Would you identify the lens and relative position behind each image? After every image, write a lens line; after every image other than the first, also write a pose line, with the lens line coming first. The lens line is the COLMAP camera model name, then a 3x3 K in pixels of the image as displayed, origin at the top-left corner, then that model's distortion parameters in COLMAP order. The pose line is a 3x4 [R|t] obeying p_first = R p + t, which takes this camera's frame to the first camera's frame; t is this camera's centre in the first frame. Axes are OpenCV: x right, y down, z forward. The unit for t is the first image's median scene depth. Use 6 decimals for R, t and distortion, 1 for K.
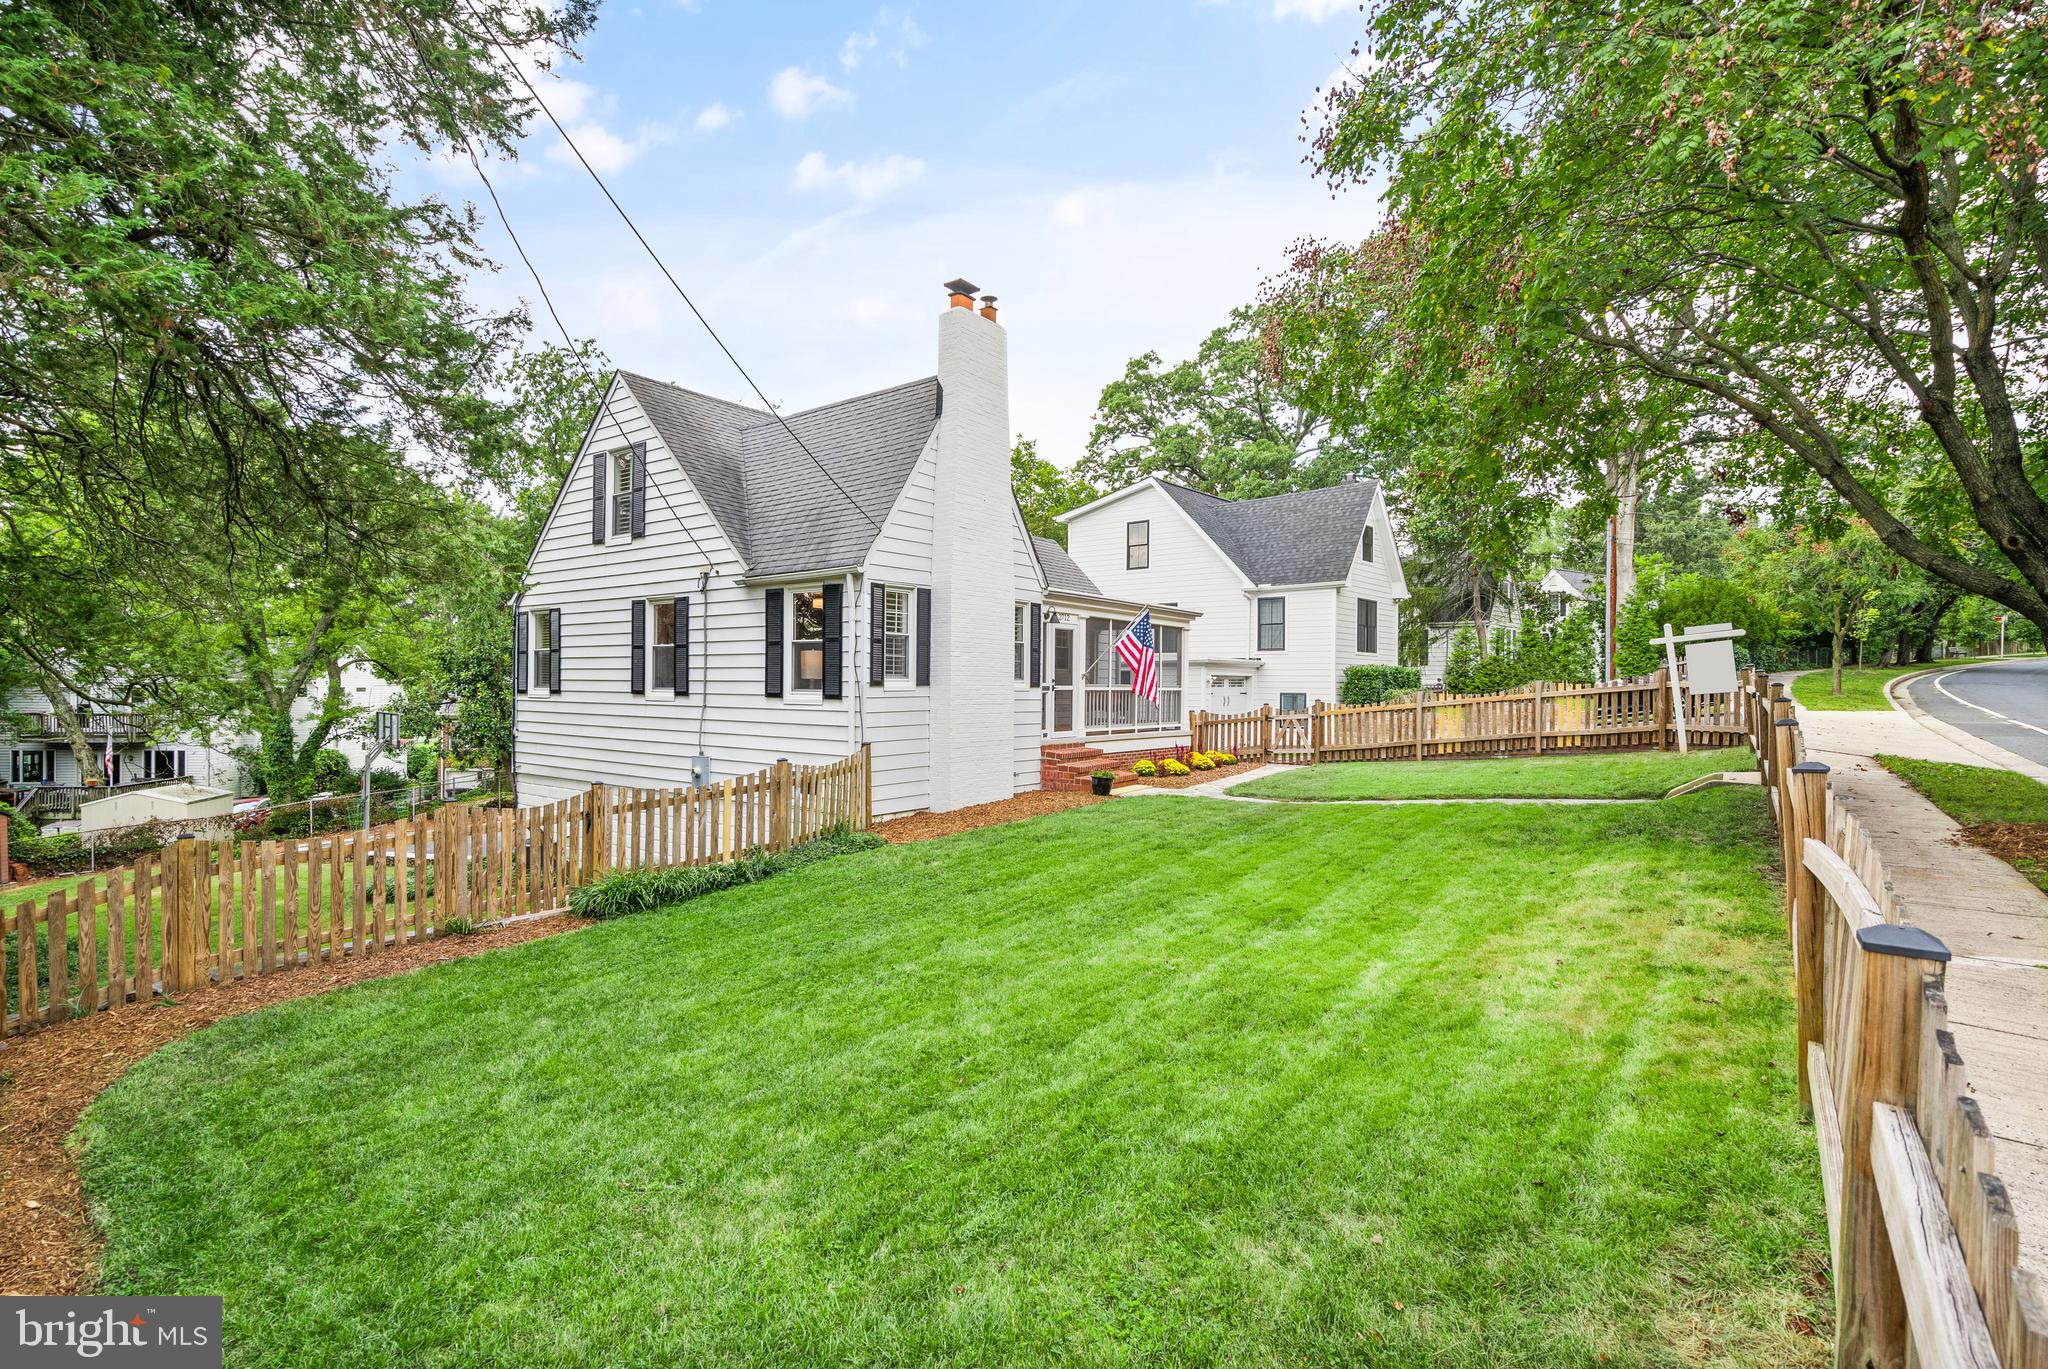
lens RADIAL K [[957.5, 0, 1036.4], [0, 957.5, 687.3], [0, 0, 1]] dist [-0.003821, 0.001091]
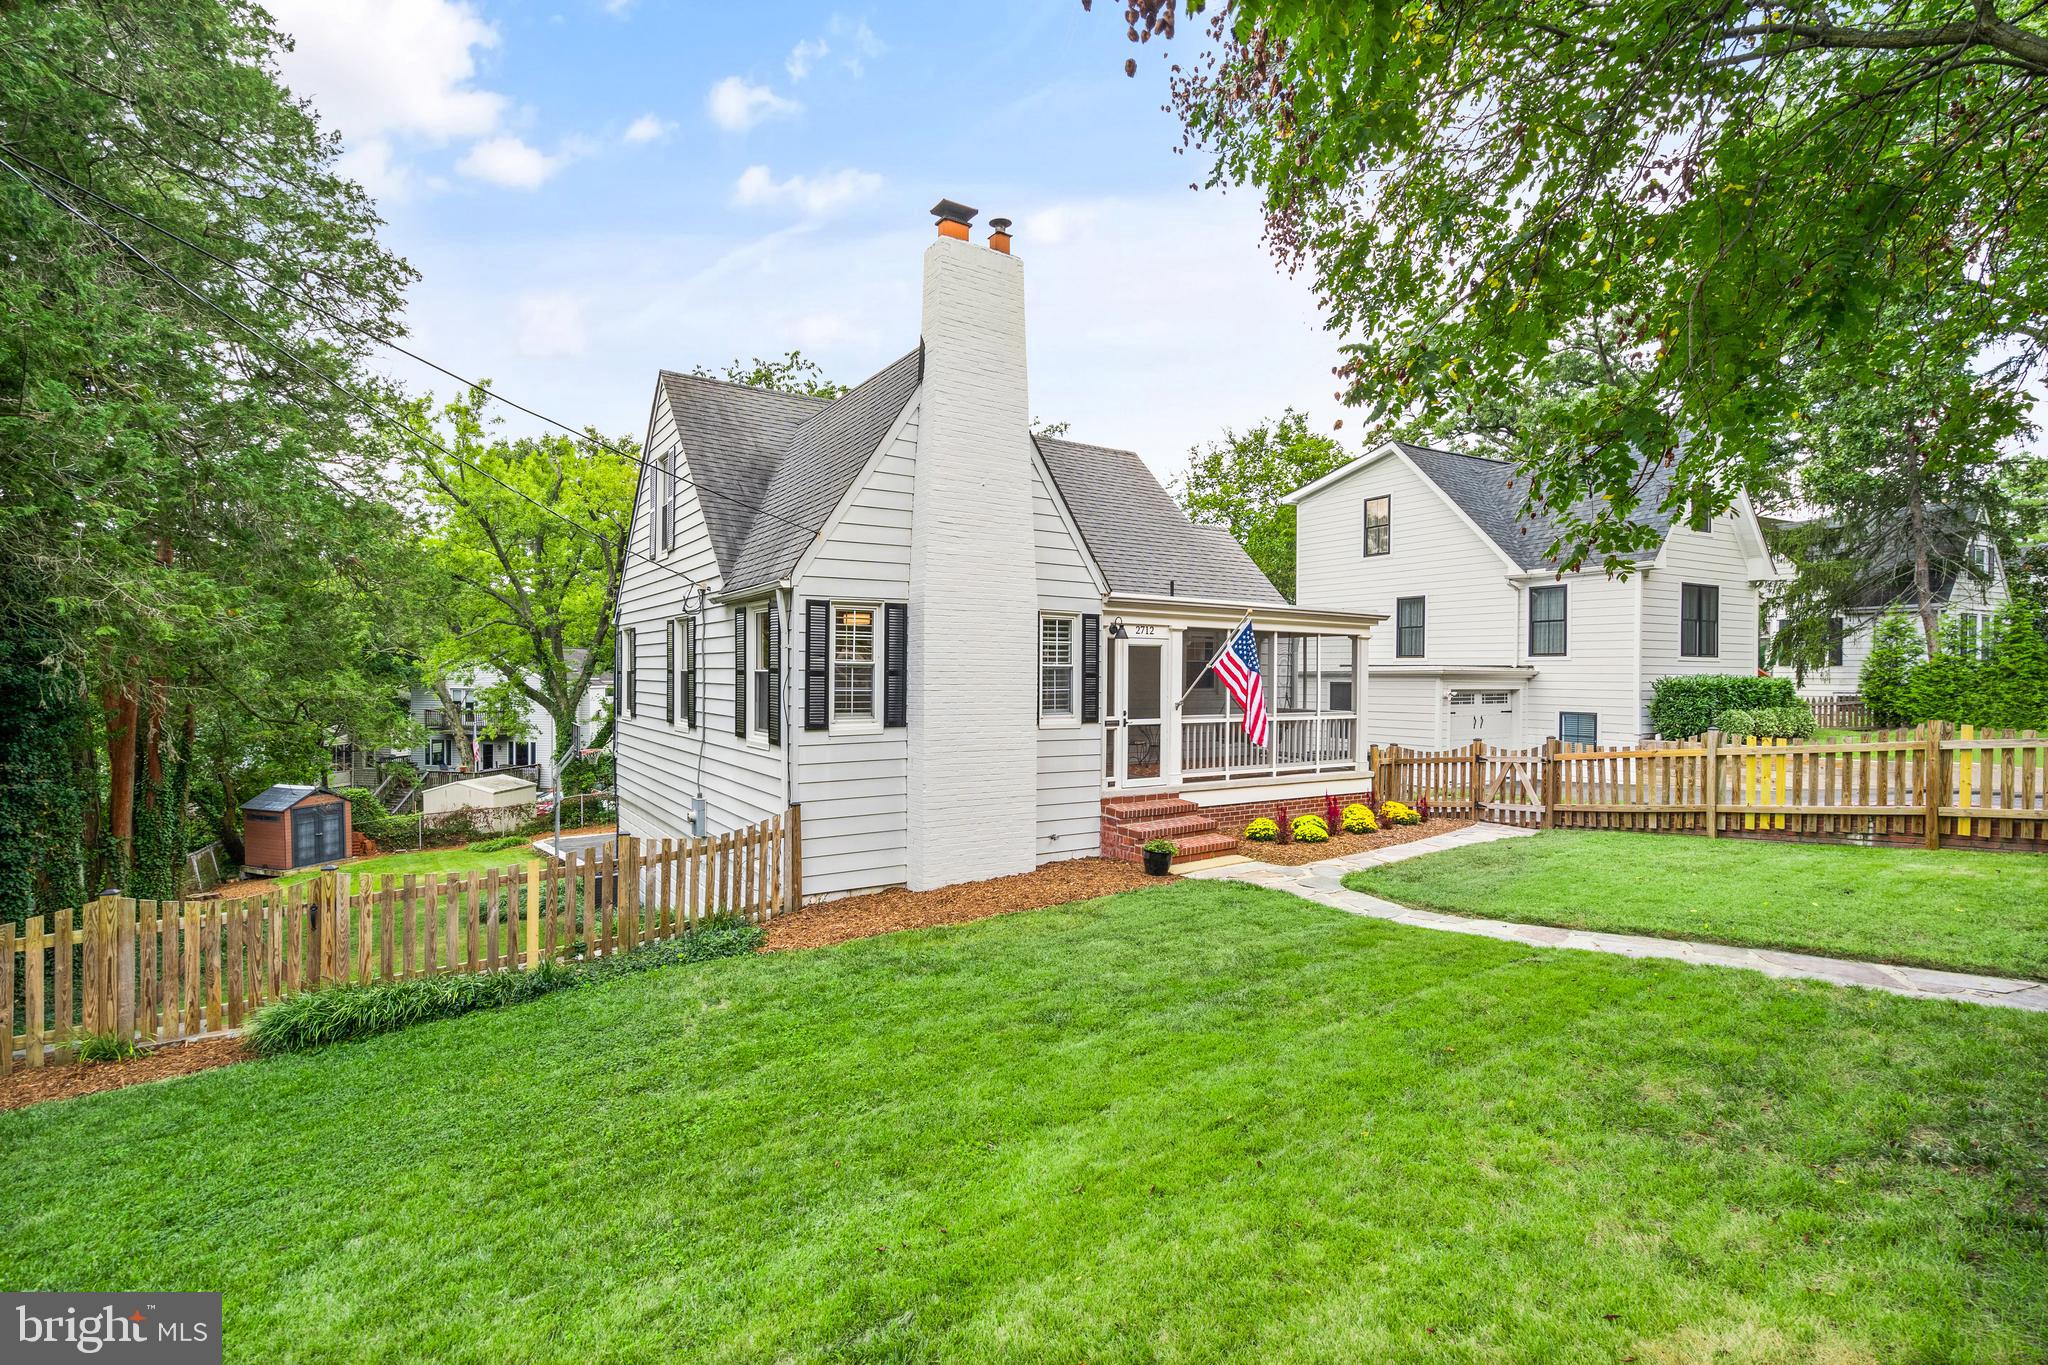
lens RADIAL K [[957.5, 0, 1027.8], [0, 957.5, 678.2], [0, 0, 1]] dist [-0.003821, 0.001091]
pose [[0.937786, 0.001872, -0.347207, 0.207459], [-0.001962, 0.999998, 0.000091, -0.034182], [0.347207, 0.000596, 0.937788, 0.246889]]
